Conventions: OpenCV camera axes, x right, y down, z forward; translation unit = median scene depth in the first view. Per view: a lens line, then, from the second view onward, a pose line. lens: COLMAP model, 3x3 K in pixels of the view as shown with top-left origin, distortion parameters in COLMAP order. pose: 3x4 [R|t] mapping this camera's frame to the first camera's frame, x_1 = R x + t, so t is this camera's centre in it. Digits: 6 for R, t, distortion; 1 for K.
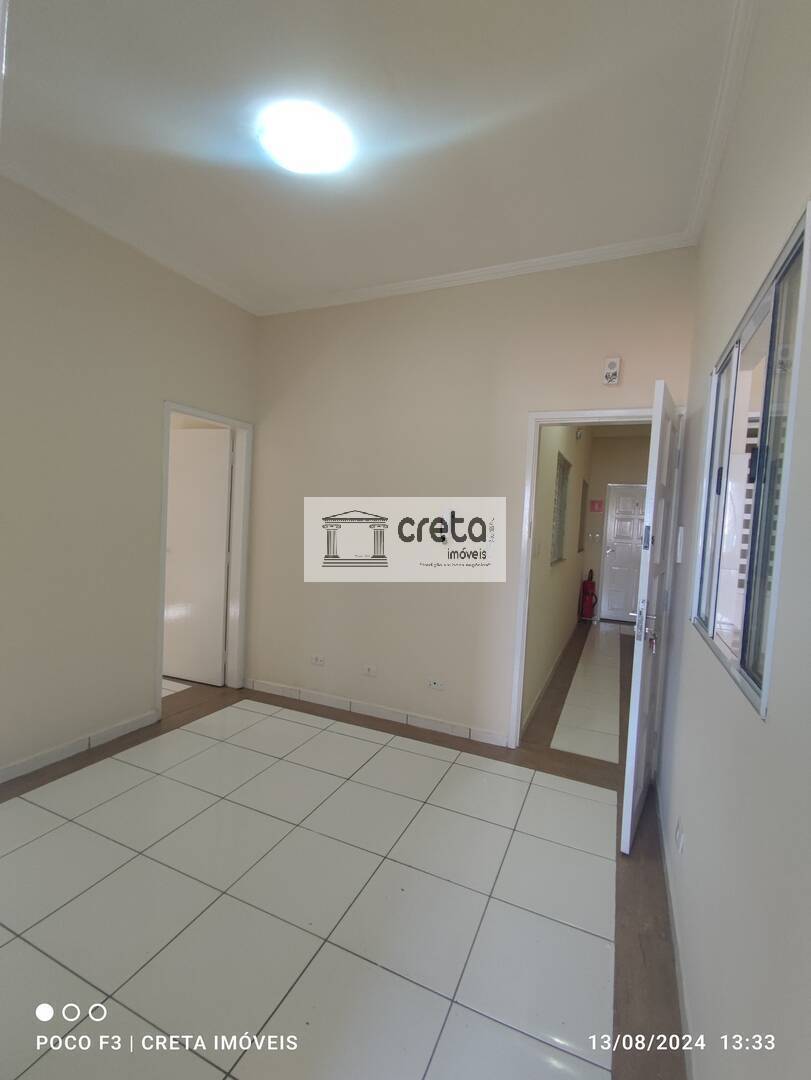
lens RADIAL K [[493.4, 0, 405.0], [0, 493.4, 540.5], [0, 0, 1]] dist [0.003666, 0.000076]
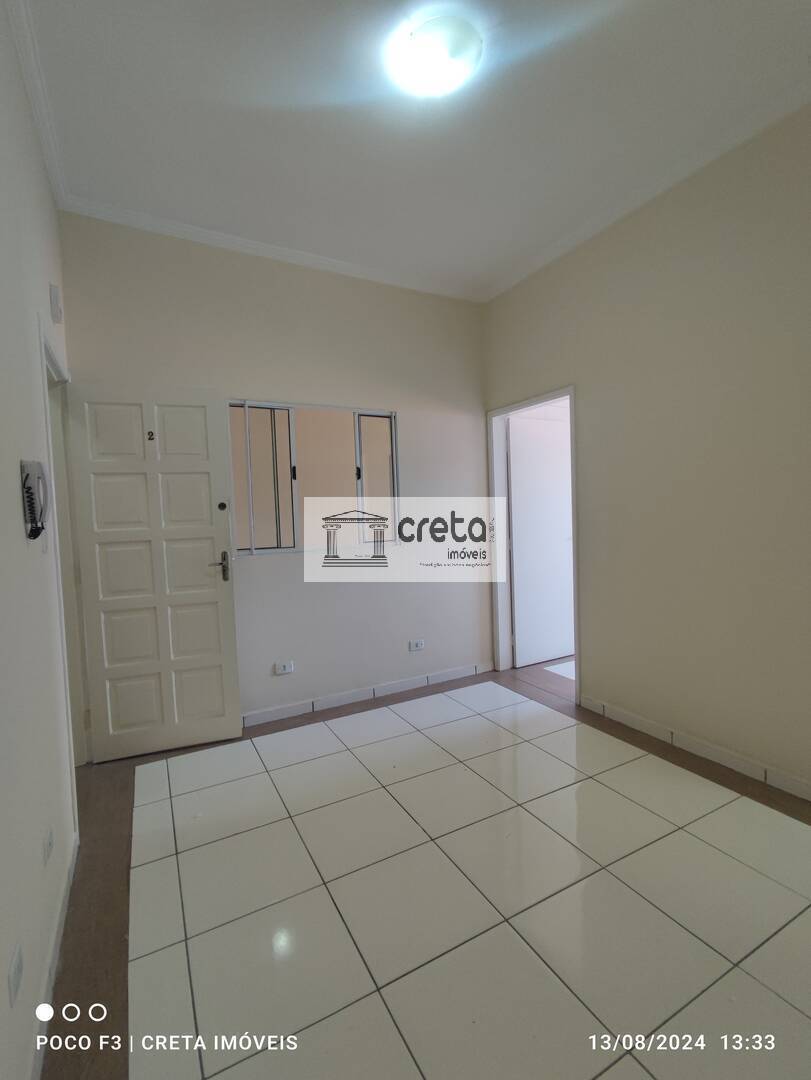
lens RADIAL K [[493.4, 0, 404.6], [0, 493.4, 539.5], [0, 0, 1]] dist [0.003666, 0.000076]
pose [[-0.795635, -0.060912, 0.602706, -0.450763], [0.019444, 0.991851, 0.125908, -0.044264], [-0.605464, 0.111896, -0.787968, 1.120939]]
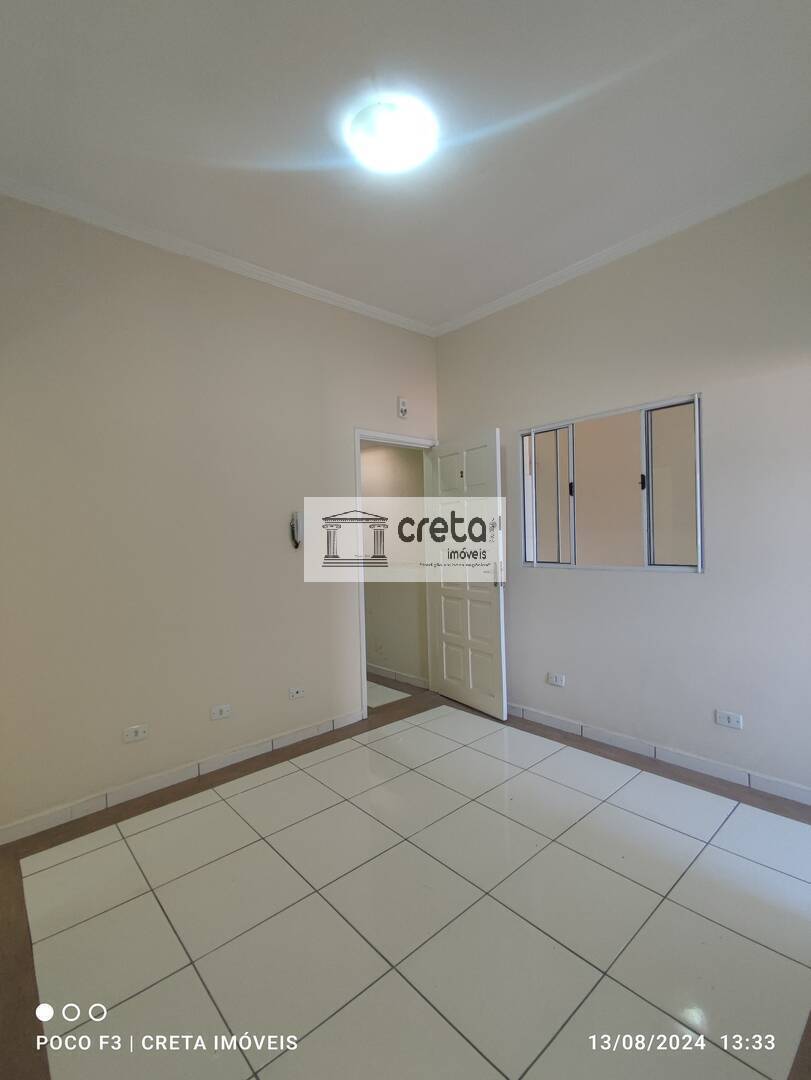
lens RADIAL K [[493.4, 0, 406.2], [0, 493.4, 542.3], [0, 0, 1]] dist [0.003666, 0.000076]
pose [[0.405304, -0.074647, 0.911129, -0.704540], [0.094810, 0.994719, 0.039320, -0.021717], [-0.909252, 0.070448, 0.410241, 0.381560]]
